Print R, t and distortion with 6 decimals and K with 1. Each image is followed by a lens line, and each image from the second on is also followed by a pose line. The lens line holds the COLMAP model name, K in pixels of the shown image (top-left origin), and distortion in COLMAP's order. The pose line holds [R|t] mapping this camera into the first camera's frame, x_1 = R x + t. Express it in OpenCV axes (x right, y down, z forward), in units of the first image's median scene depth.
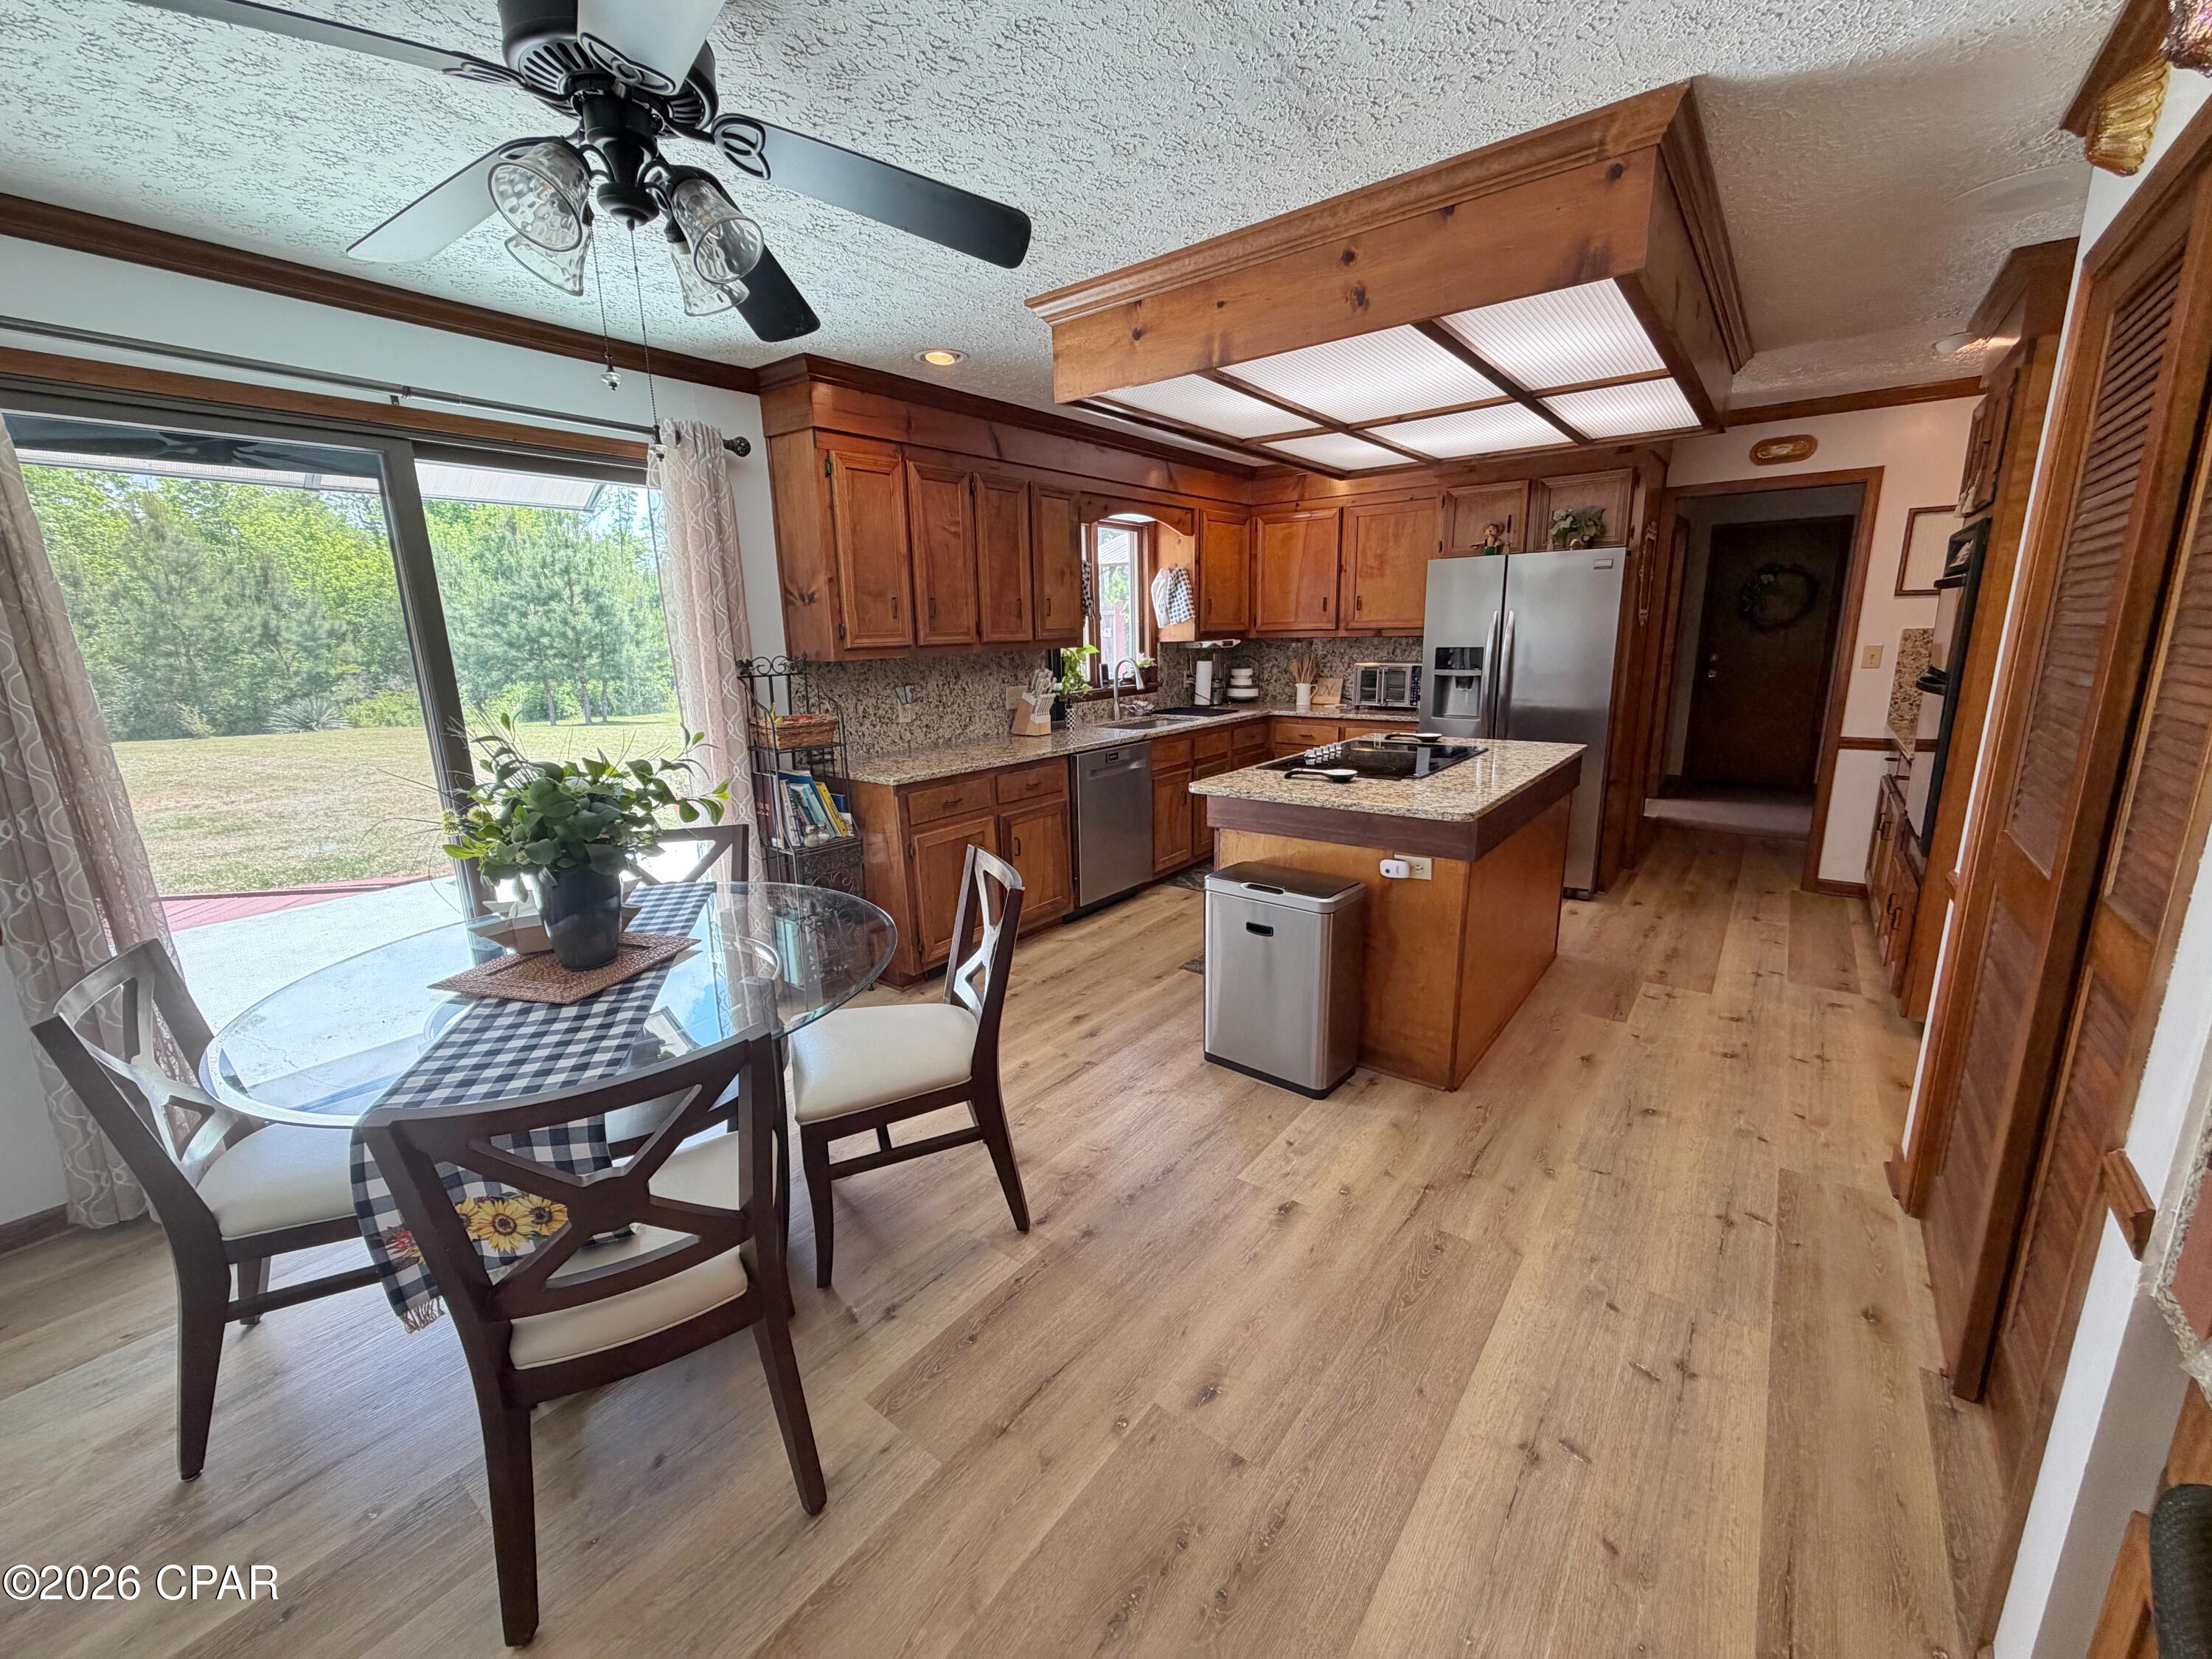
lens RADIAL K [[872.8, 0, 1104.7], [0, 872.8, 832.0], [0, 0, 1]] dist [0.000983, 0.000495]
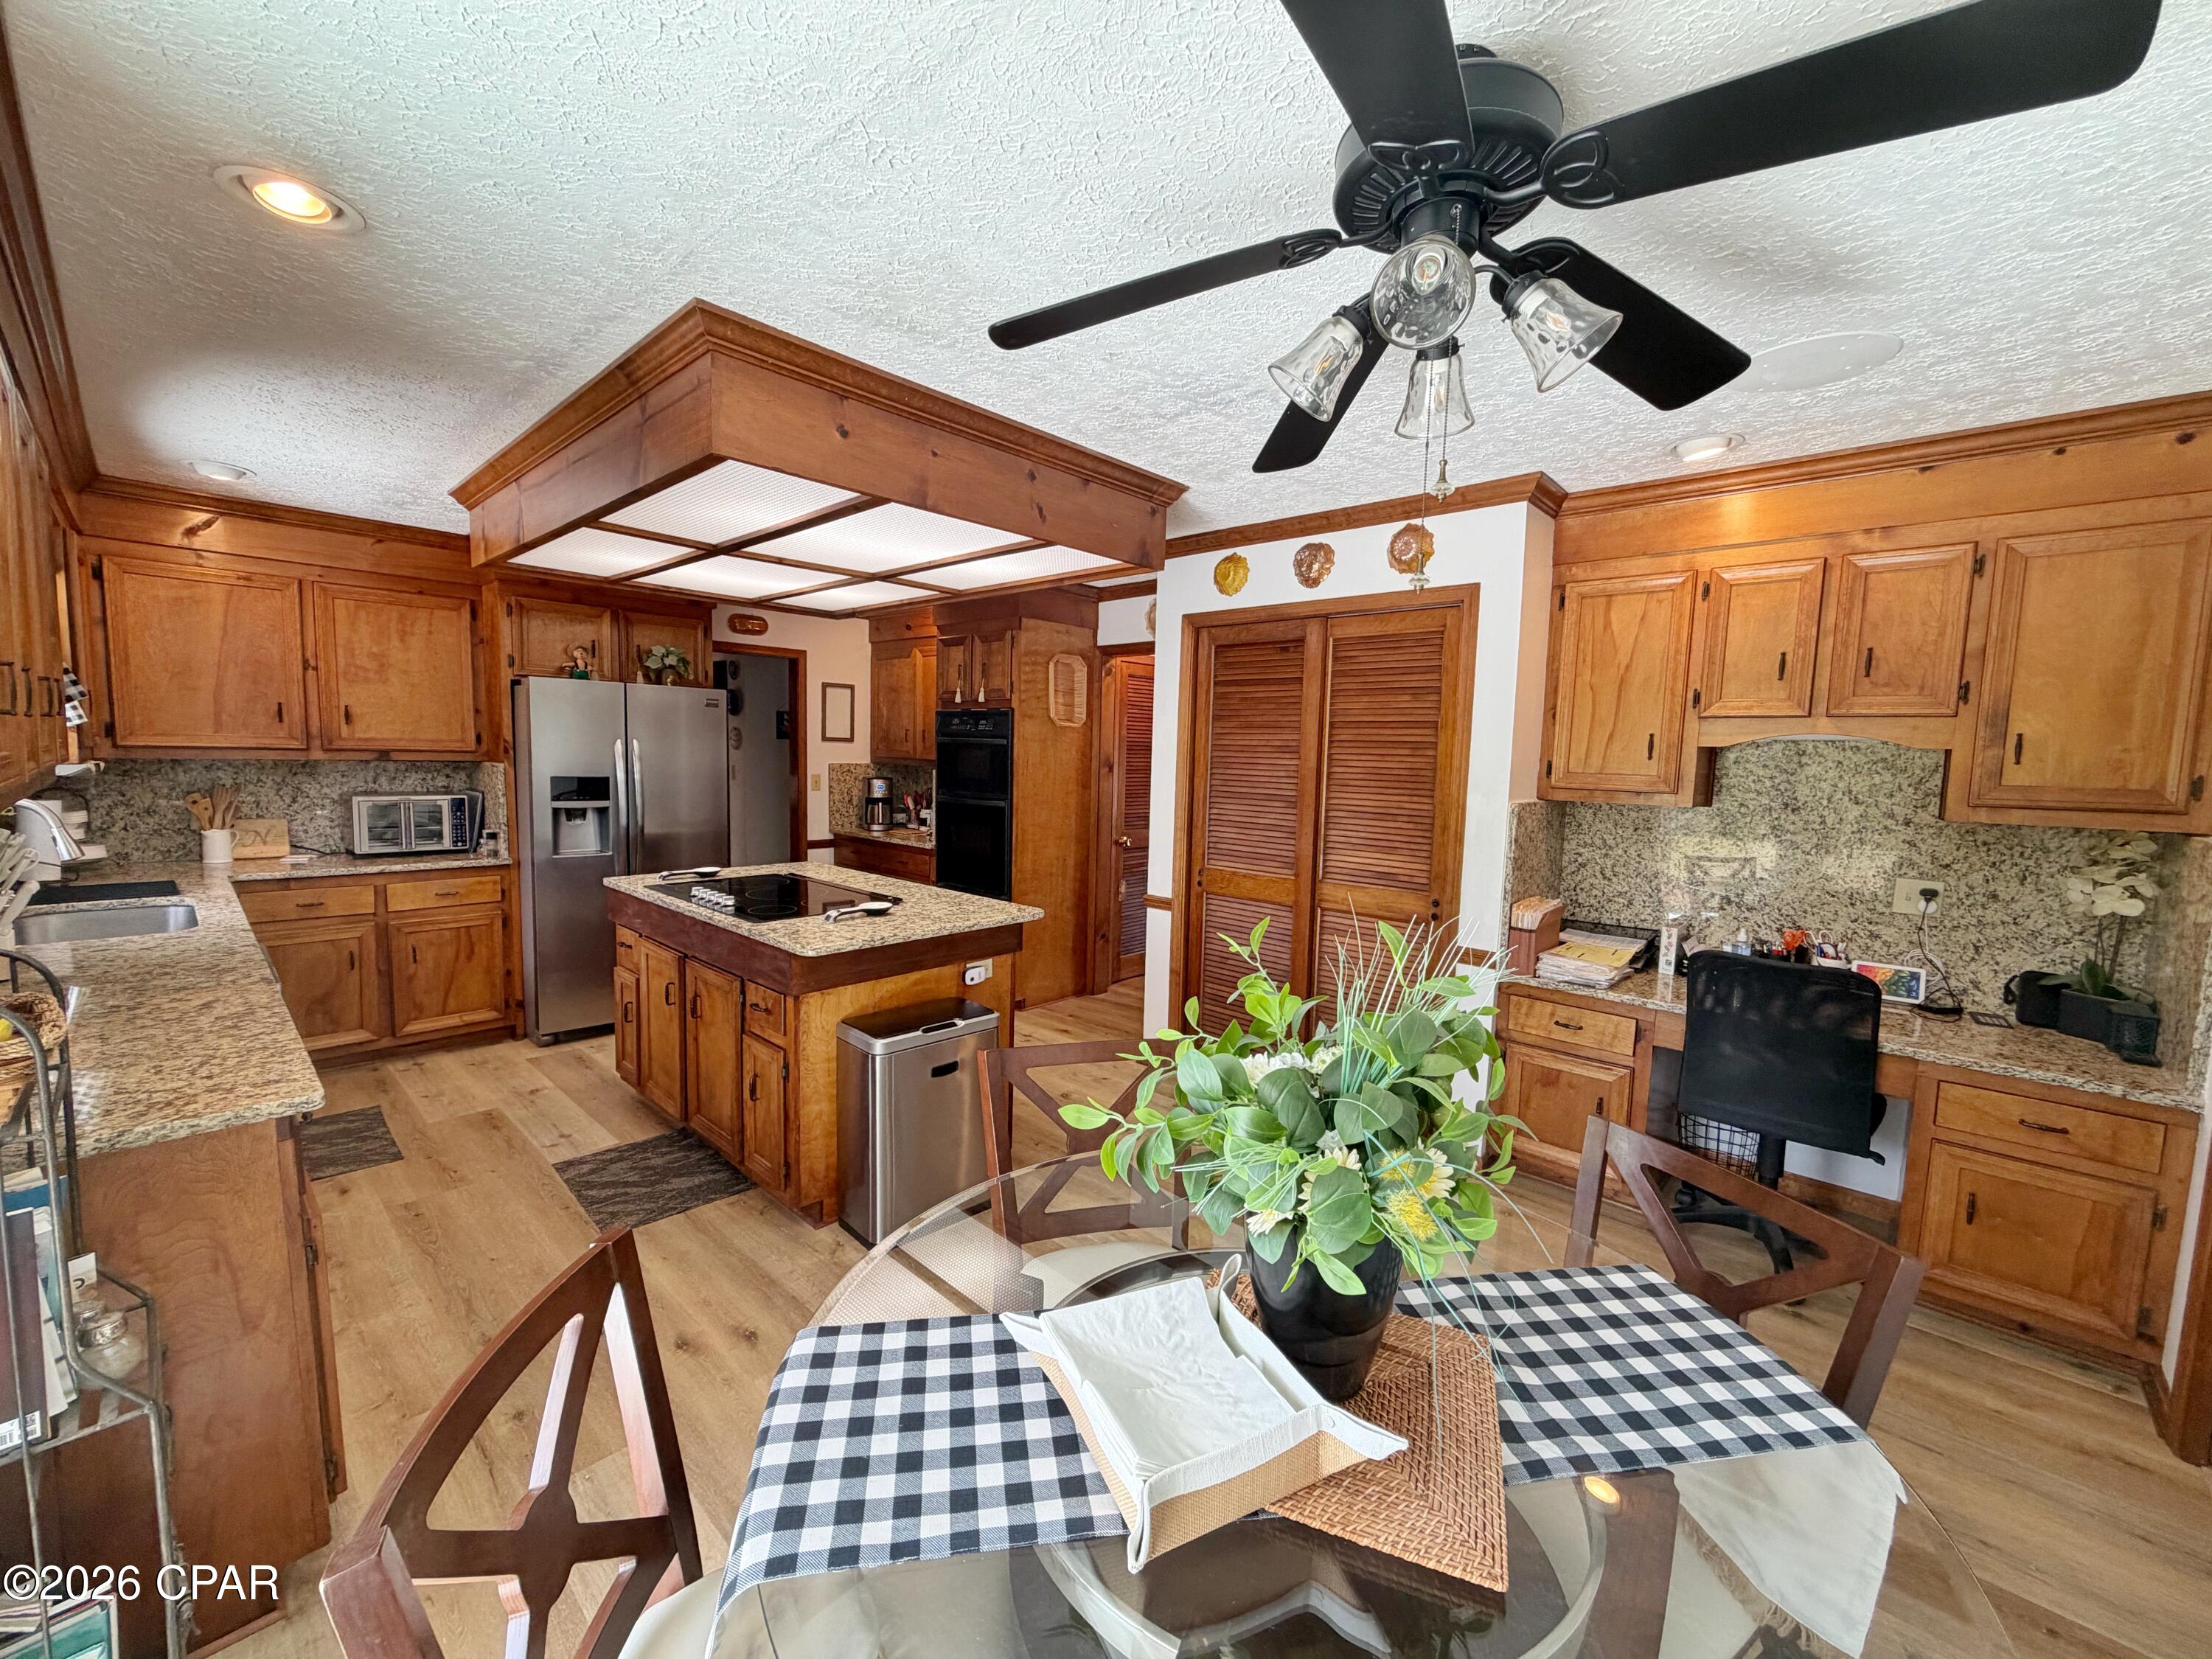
lens RADIAL K [[879.6, 0, 1098.8], [0, 879.6, 836.7], [0, 0, 1]] dist [-0.001442, -0.000080]
pose [[0.098940, -0.071220, 0.992541, -0.448380], [0.195451, 0.979397, 0.050794, -0.093909], [-0.975710, 0.188968, 0.110821, 0.397572]]
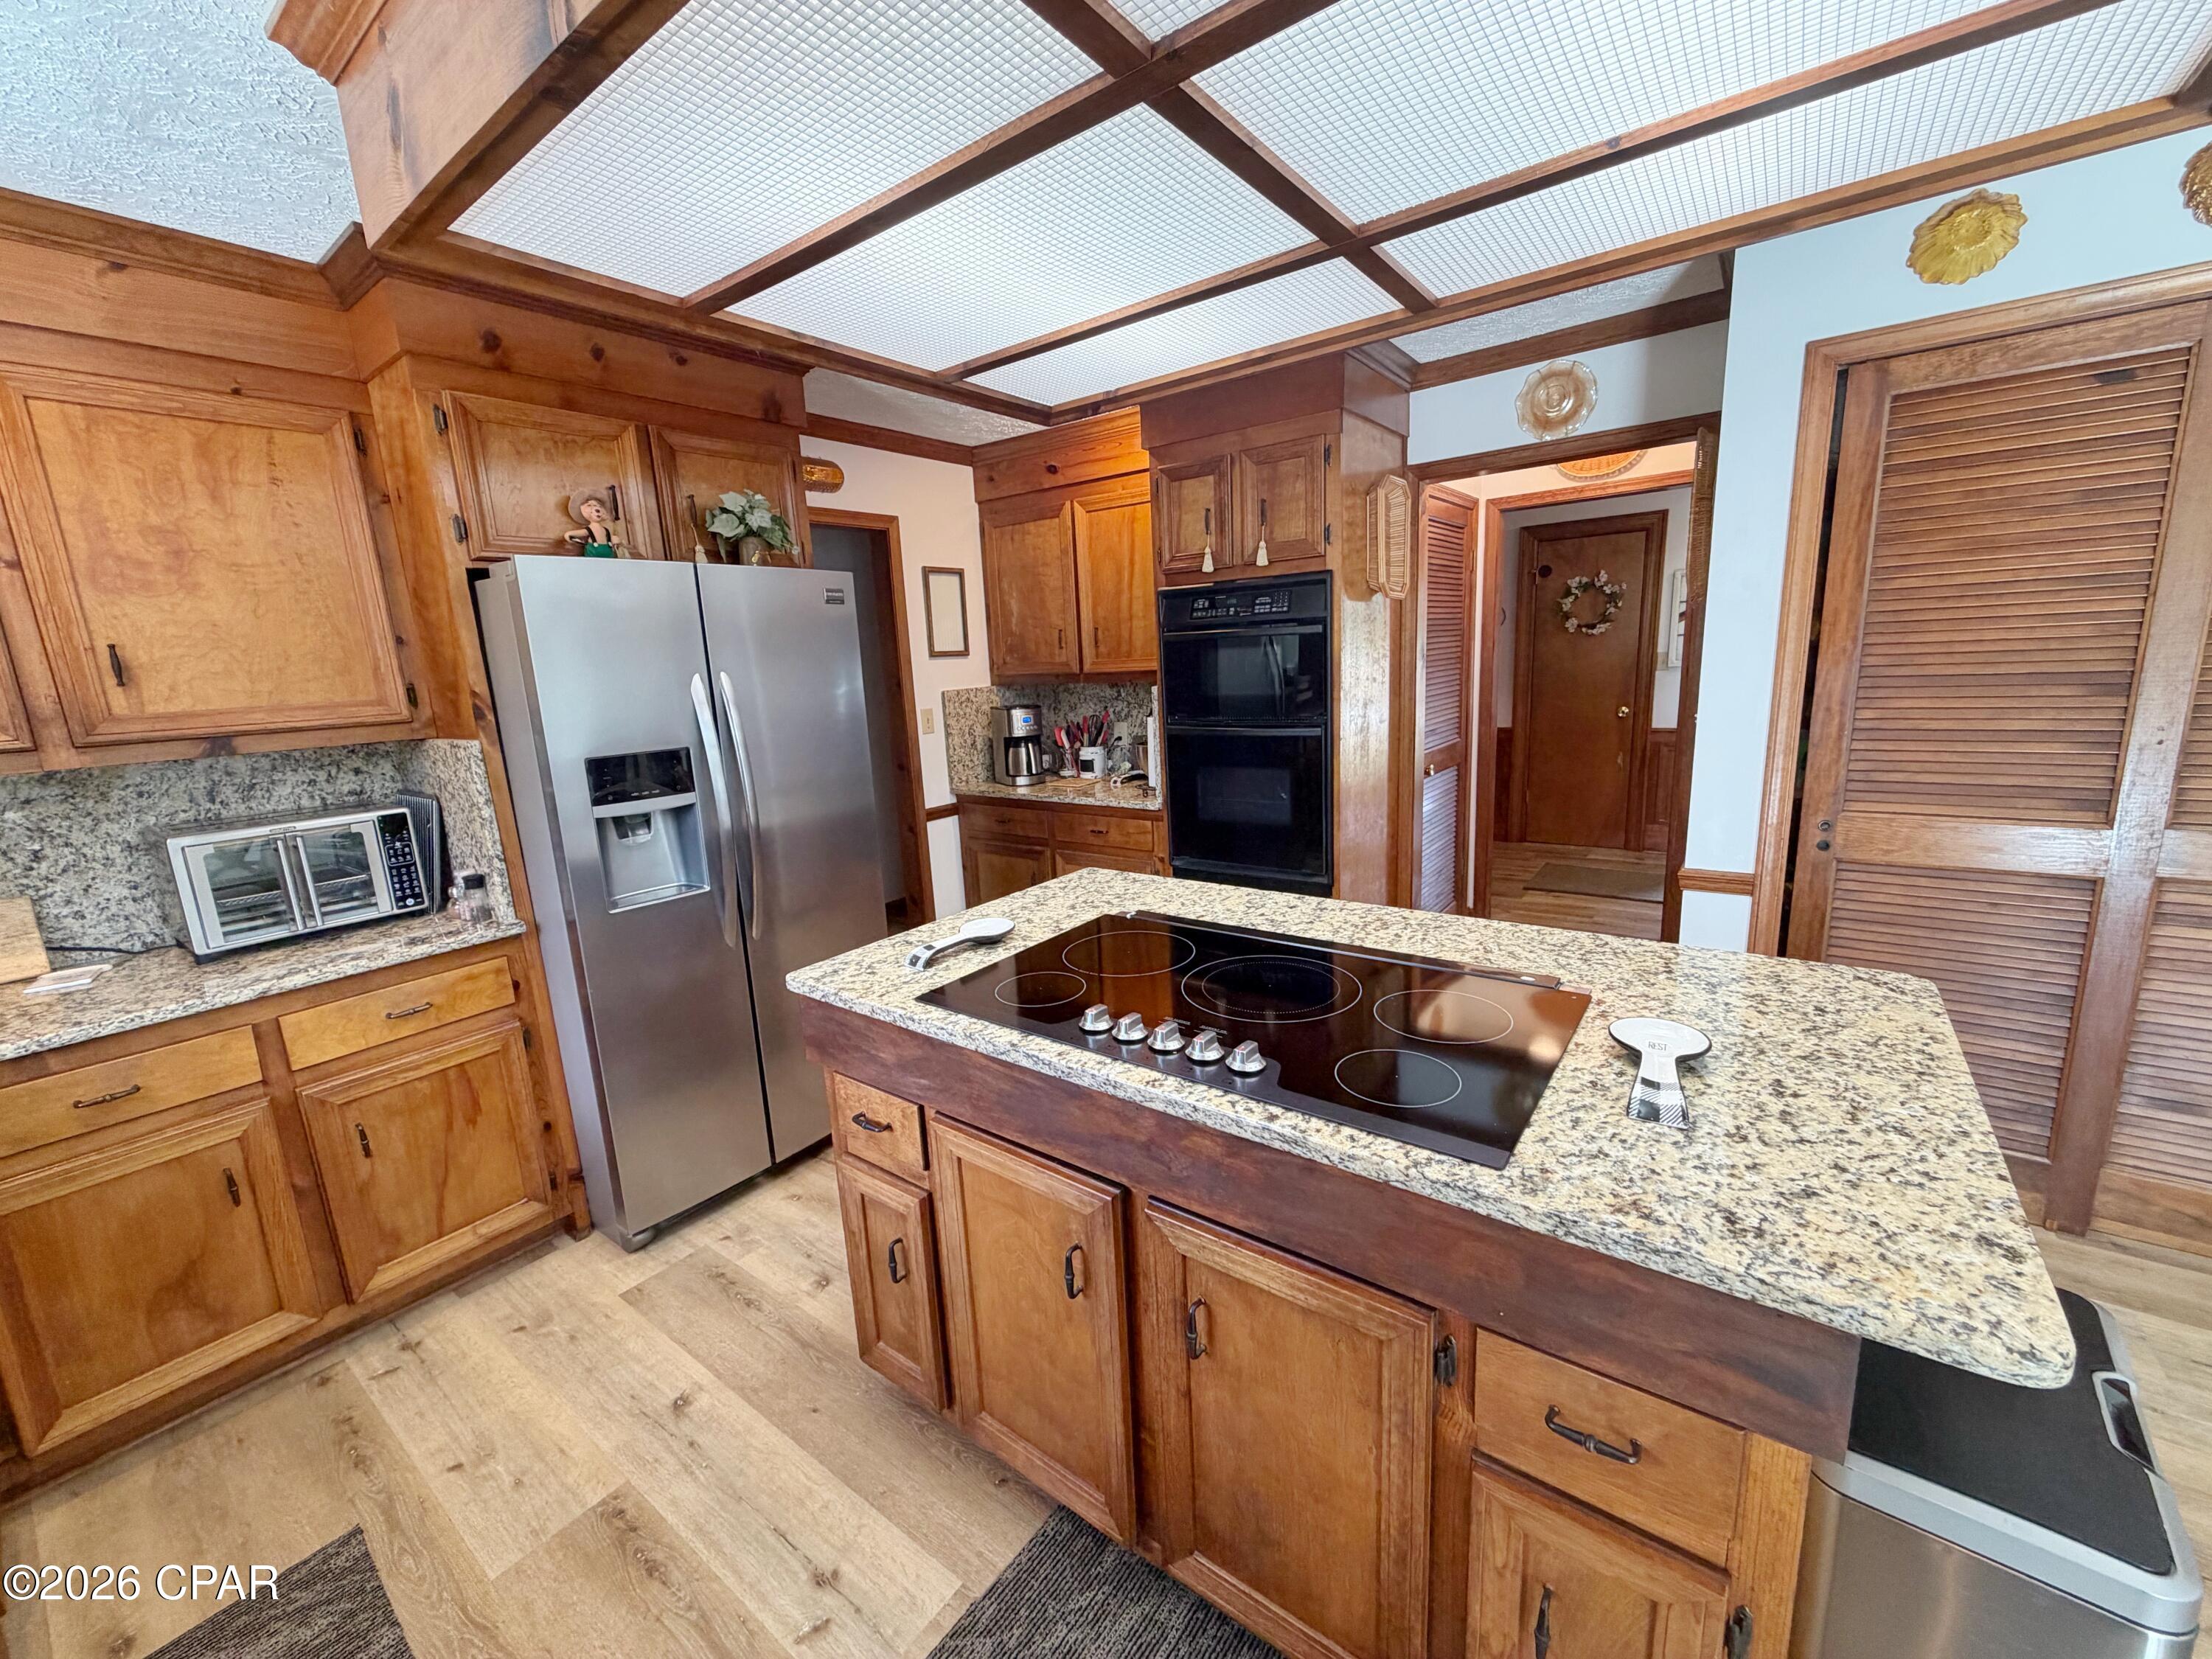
lens RADIAL K [[879.6, 0, 1098.8], [0, 879.6, 836.7], [0, 0, 1]] dist [-0.001442, -0.000080]
pose [[-0.000897, -0.178617, 0.983918, -0.058867], [0.275528, 0.945790, 0.171947, -0.184914], [-0.961293, 0.271251, 0.048366, 0.768033]]
